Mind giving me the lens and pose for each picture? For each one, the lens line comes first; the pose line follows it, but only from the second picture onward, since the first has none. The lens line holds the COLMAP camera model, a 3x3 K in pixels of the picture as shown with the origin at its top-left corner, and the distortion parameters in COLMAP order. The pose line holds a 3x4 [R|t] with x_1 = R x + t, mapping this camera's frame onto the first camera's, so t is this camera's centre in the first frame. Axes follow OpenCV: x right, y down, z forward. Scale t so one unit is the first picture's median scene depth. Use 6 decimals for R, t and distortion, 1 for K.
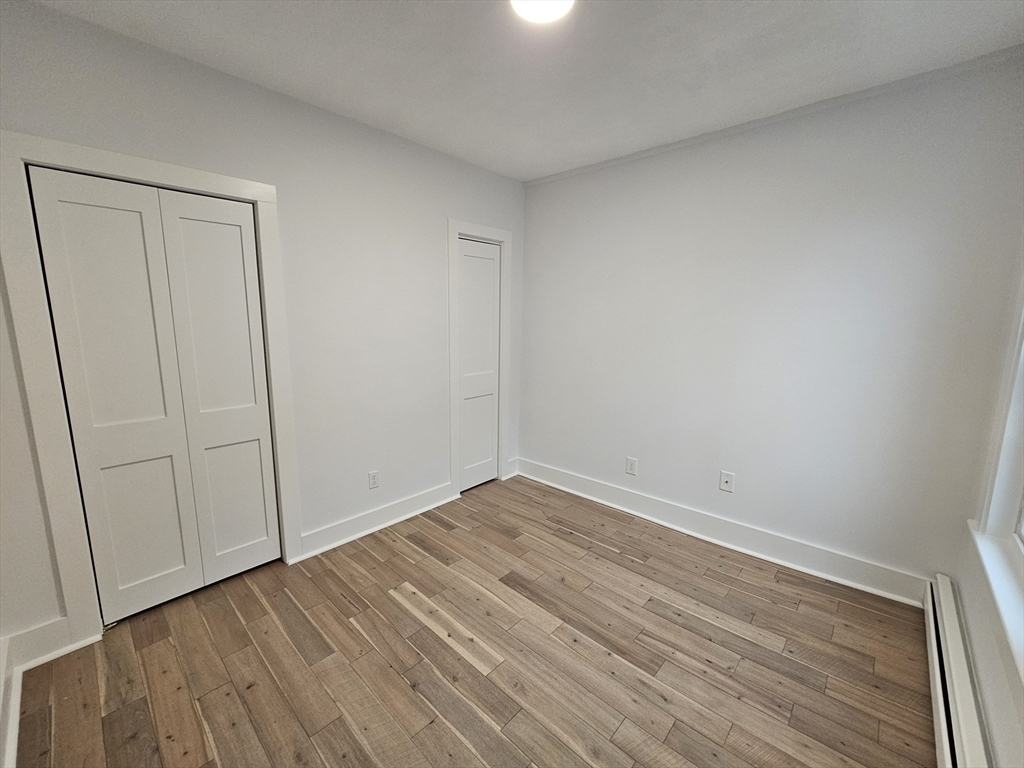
lens RADIAL K [[417.2, 0, 510.4], [0, 417.2, 383.5], [0, 0, 1]] dist [-0.000807, 0.000050]
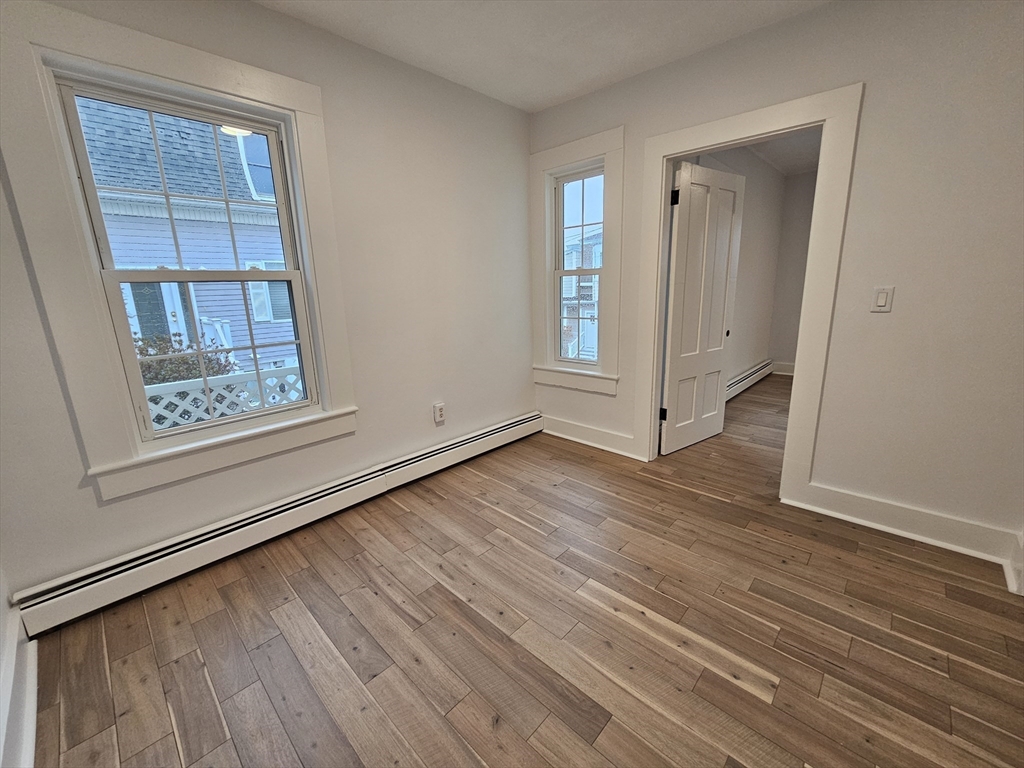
lens RADIAL K [[417.2, 0, 510.4], [0, 417.2, 383.5], [0, 0, 1]] dist [-0.000807, 0.000050]
pose [[-0.999729, 0.009658, 0.021182, 0.111750], [0.017187, 0.919923, 0.391722, -0.194520], [-0.015703, 0.391980, -0.919840, 1.639277]]
